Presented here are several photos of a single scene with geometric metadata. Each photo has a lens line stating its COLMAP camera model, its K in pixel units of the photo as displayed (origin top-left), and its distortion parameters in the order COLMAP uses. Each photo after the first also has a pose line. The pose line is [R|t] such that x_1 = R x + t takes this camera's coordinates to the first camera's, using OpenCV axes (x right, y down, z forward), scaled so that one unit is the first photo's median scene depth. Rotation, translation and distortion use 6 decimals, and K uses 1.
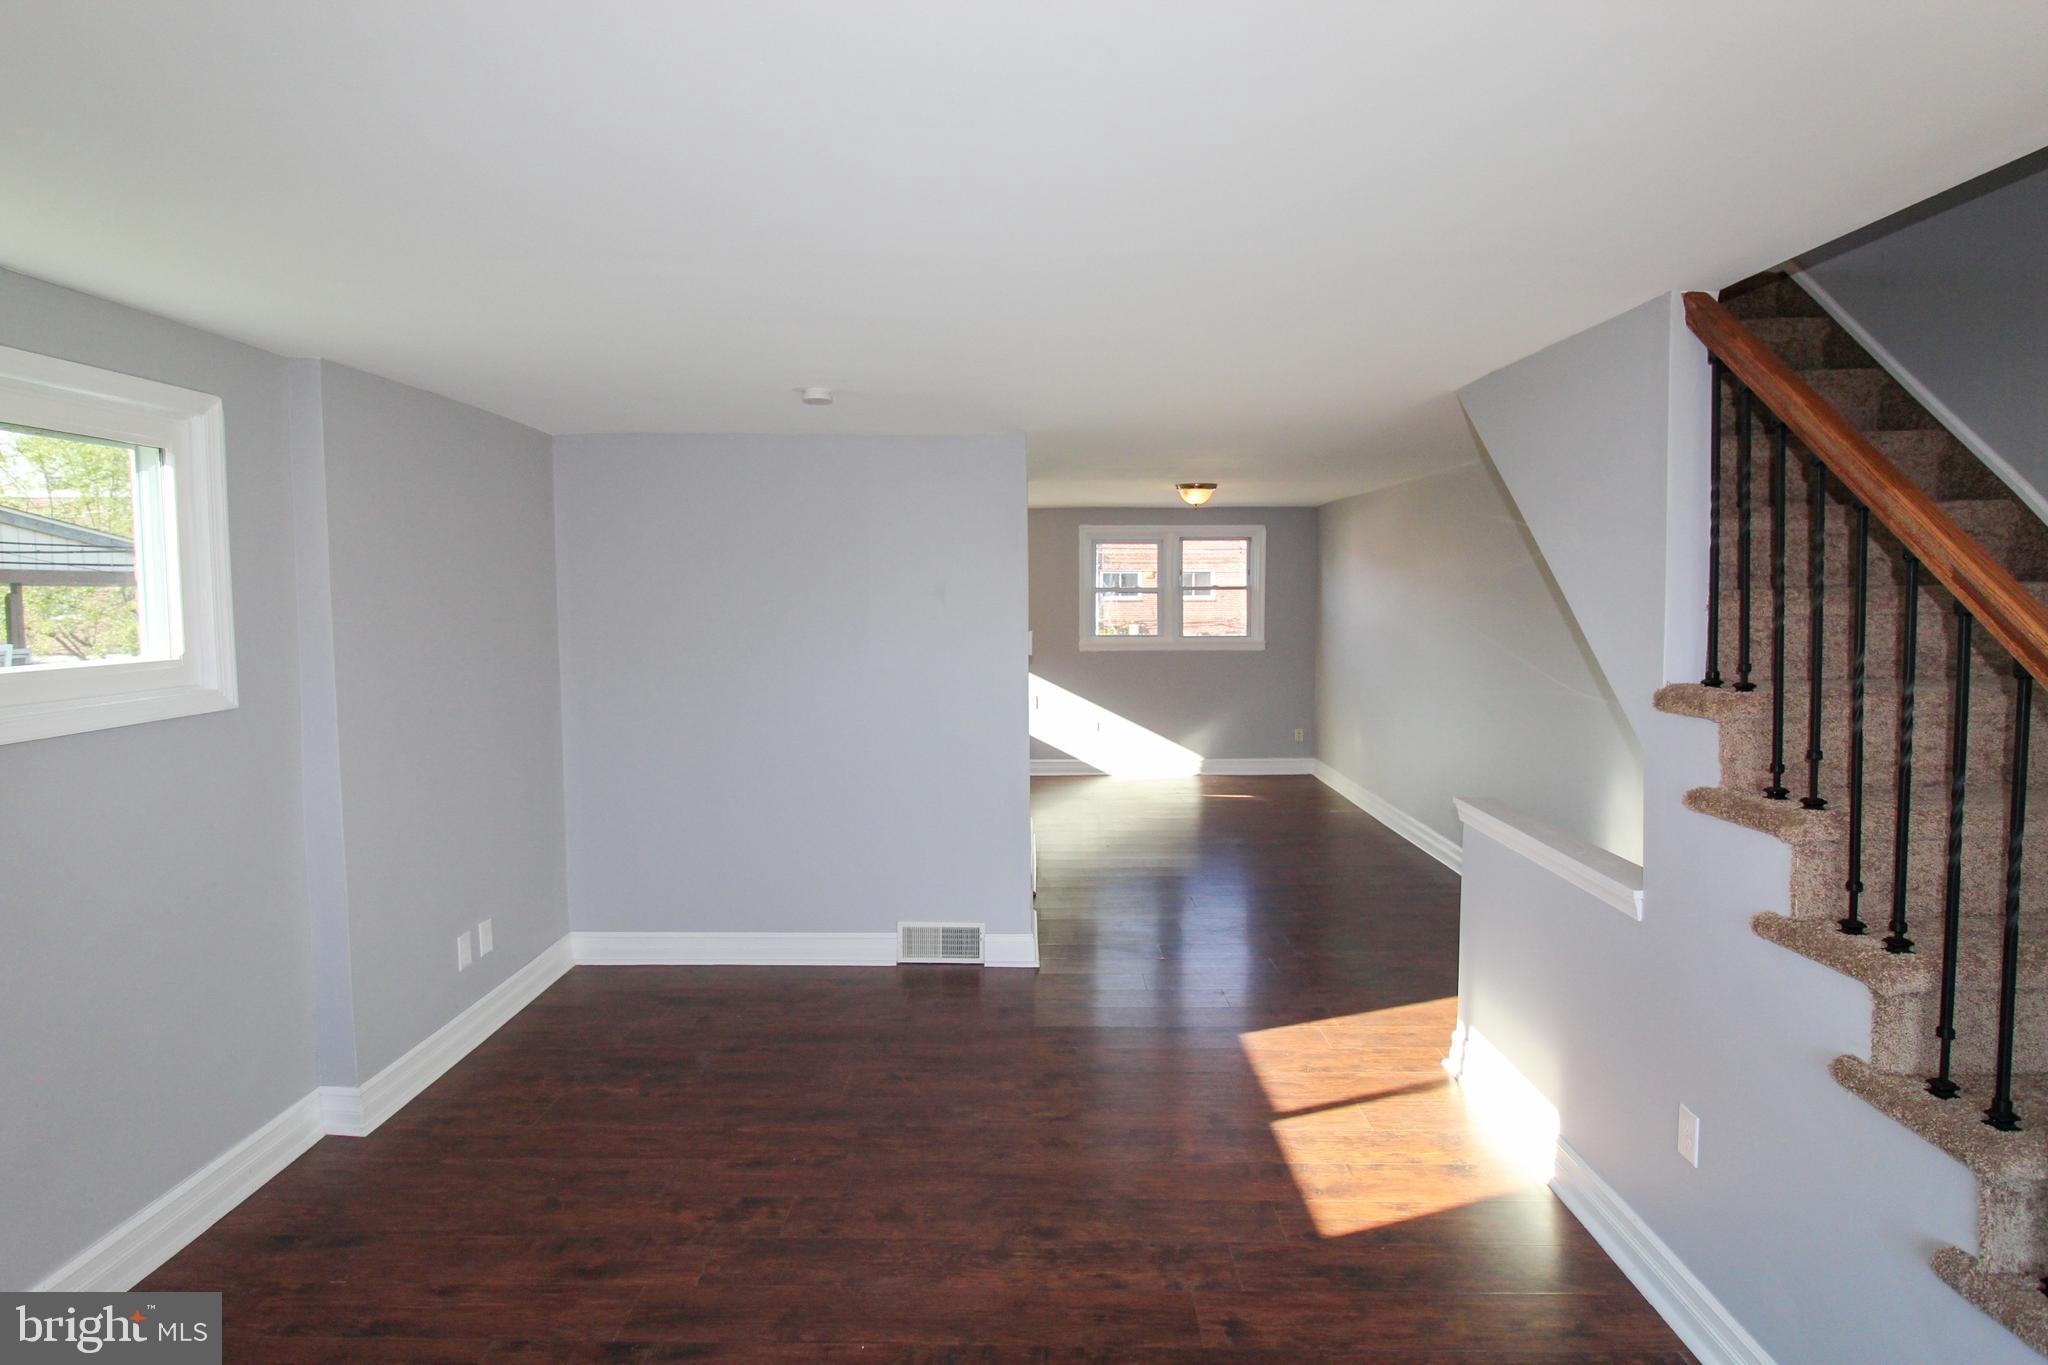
lens RADIAL K [[1111.2, 0, 1017.6], [0, 1111.2, 650.3], [0, 0, 1]] dist [0.003881, -0.015784]
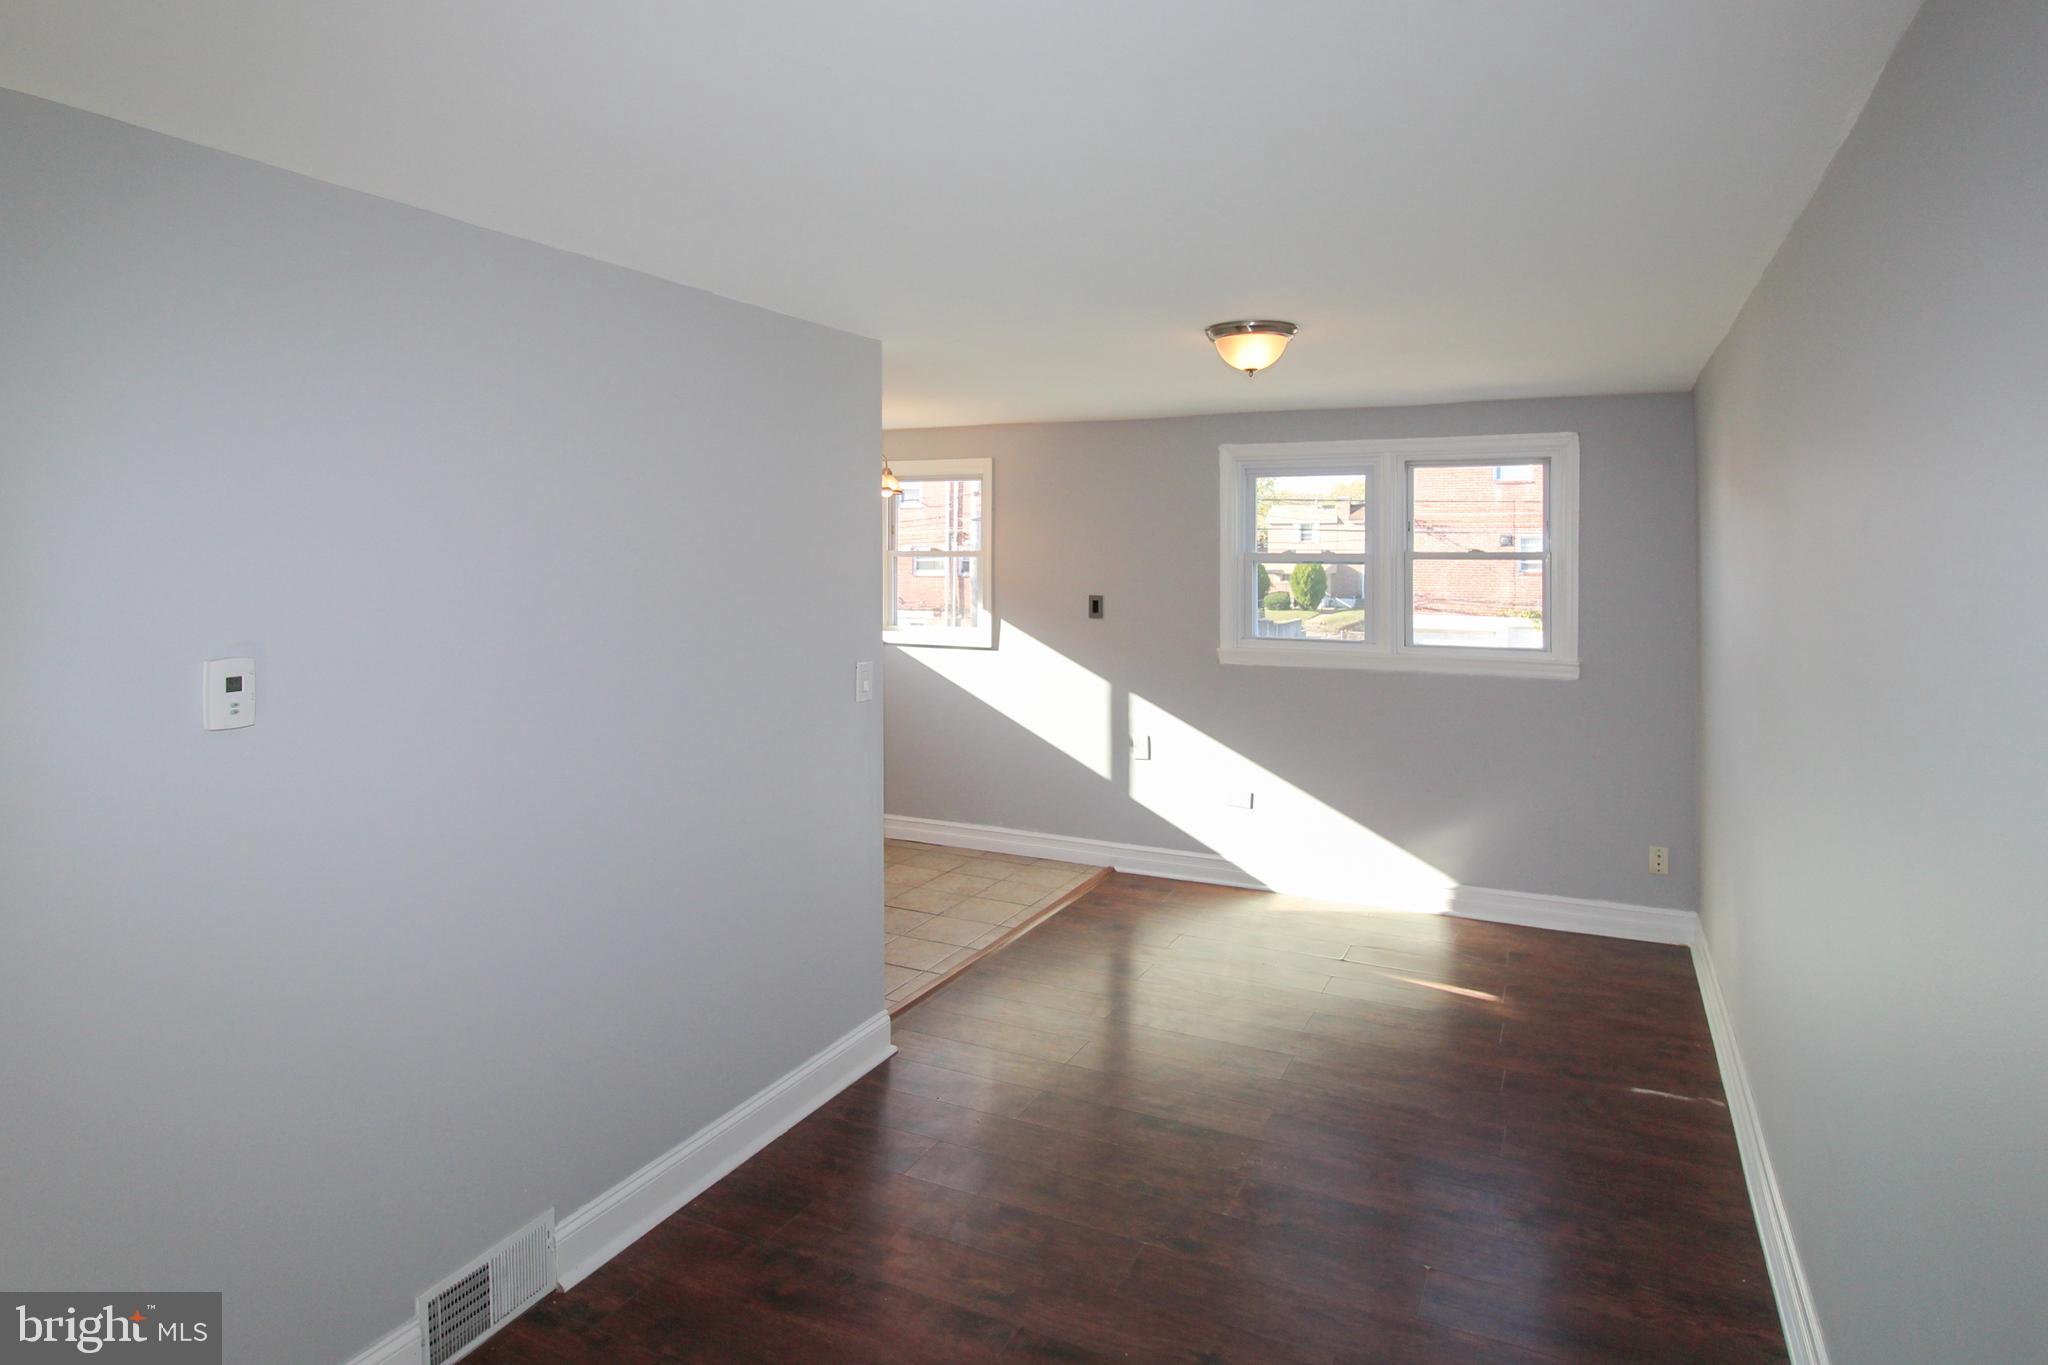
lens RADIAL K [[1154.5, 0, 1021.0], [0, 1154.5, 539.1], [0, 0, 1]] dist [0.003360, -0.009814]
pose [[0.901167, 0.001306, -0.433470, 0.574839], [-0.031629, 0.997528, -0.062750, -0.060452], [0.432317, 0.070259, 0.898981, 1.096224]]
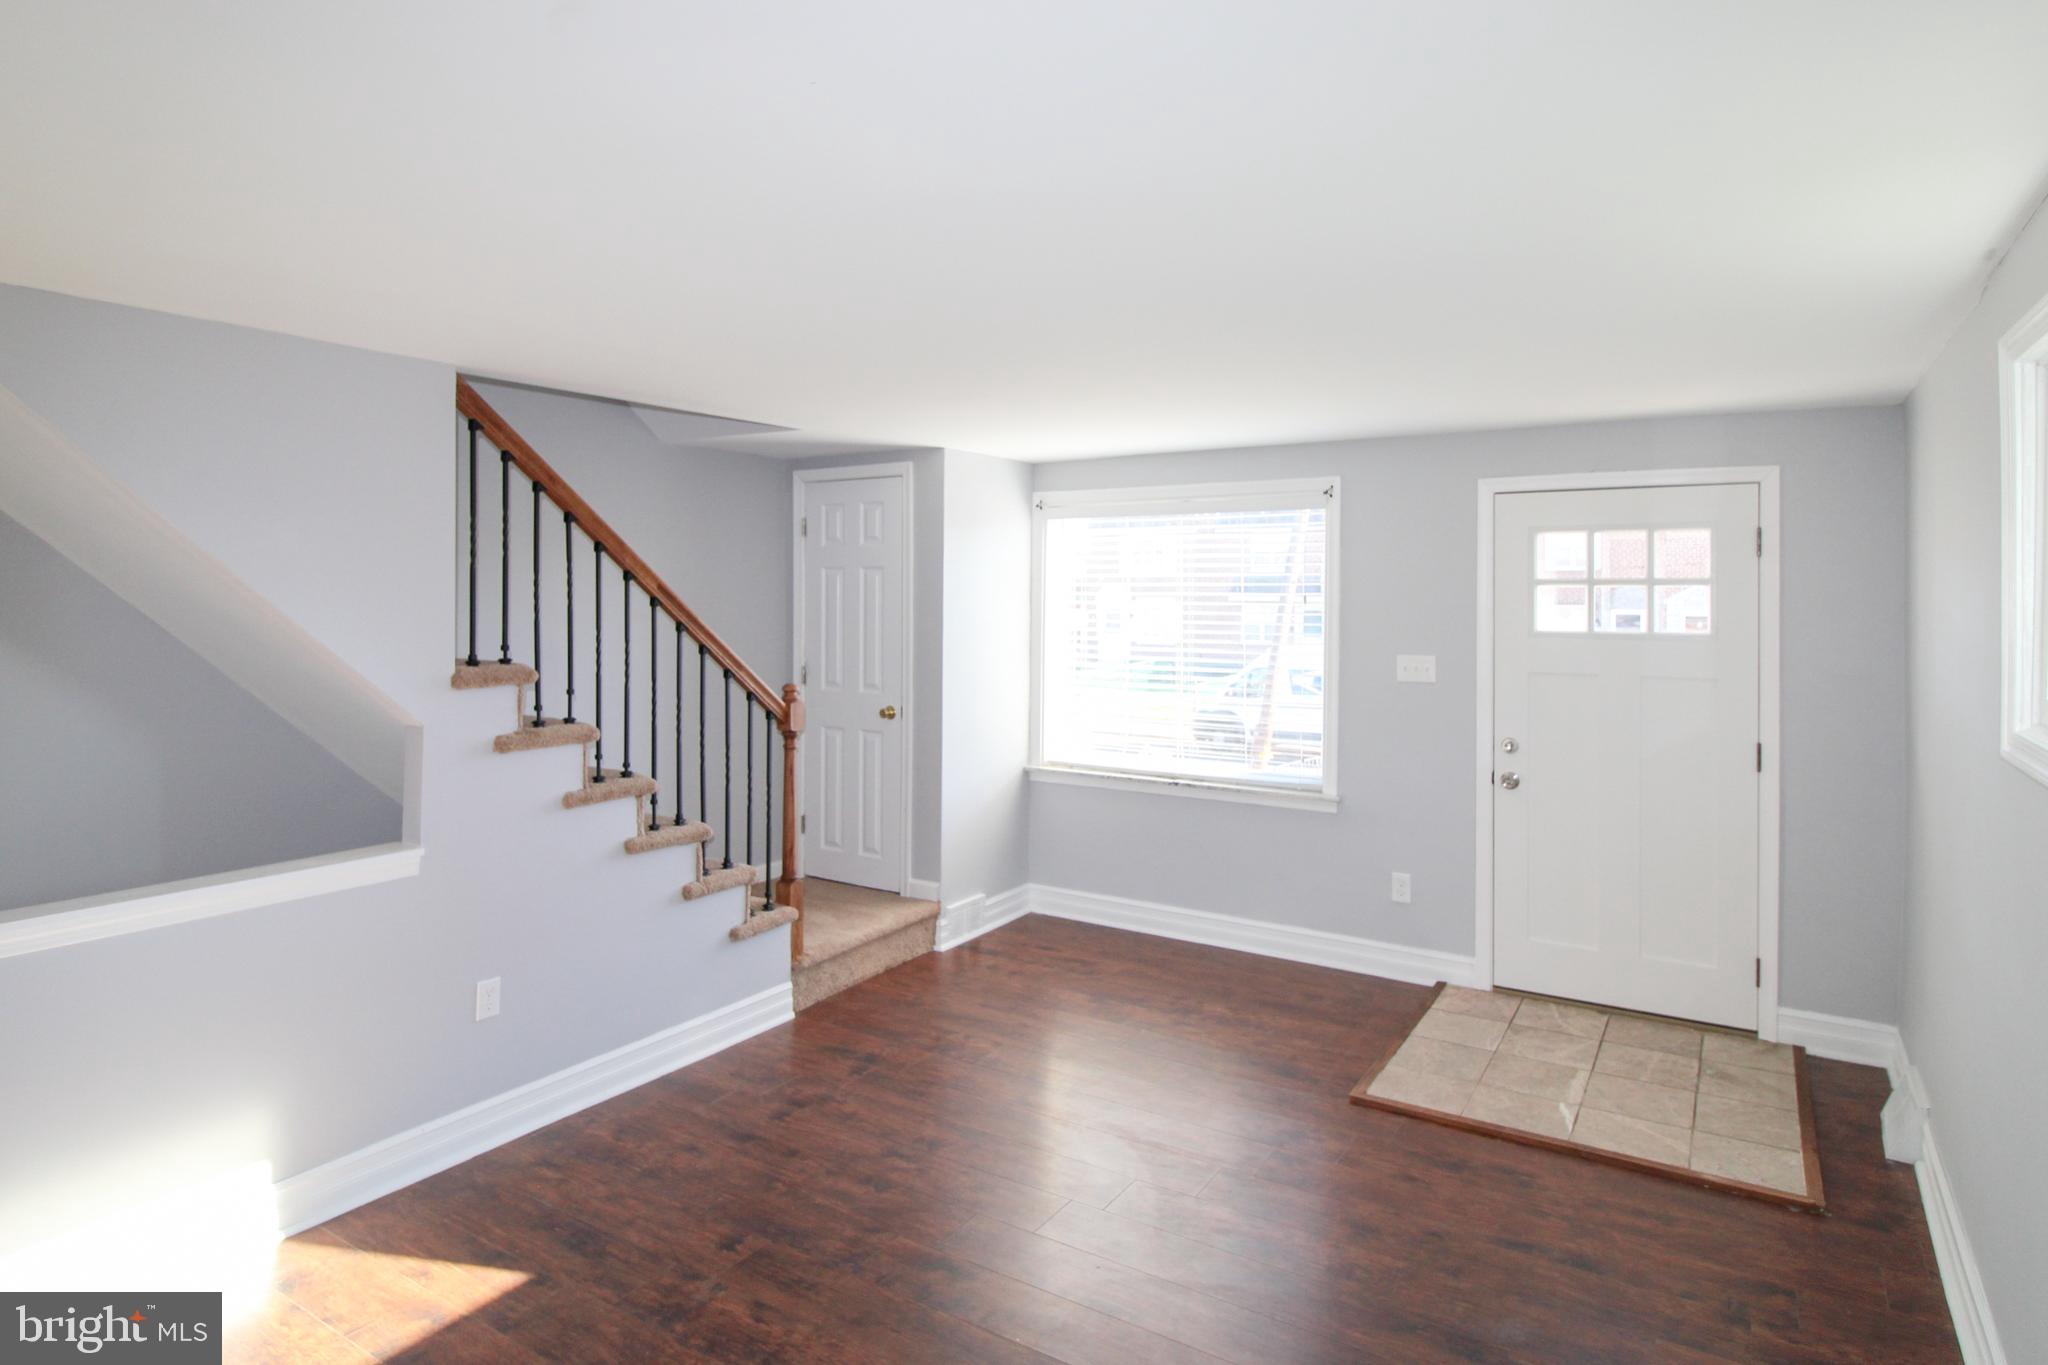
lens RADIAL K [[1141.4, 0, 1031.2], [0, 1141.4, 575.6], [0, 0, 1]] dist [0.002300, -0.010594]
pose [[-0.851055, 0.004437, 0.525058, -0.450152], [0.026818, 0.999026, 0.035027, -0.070240], [-0.524391, 0.043891, -0.850345, 1.185665]]
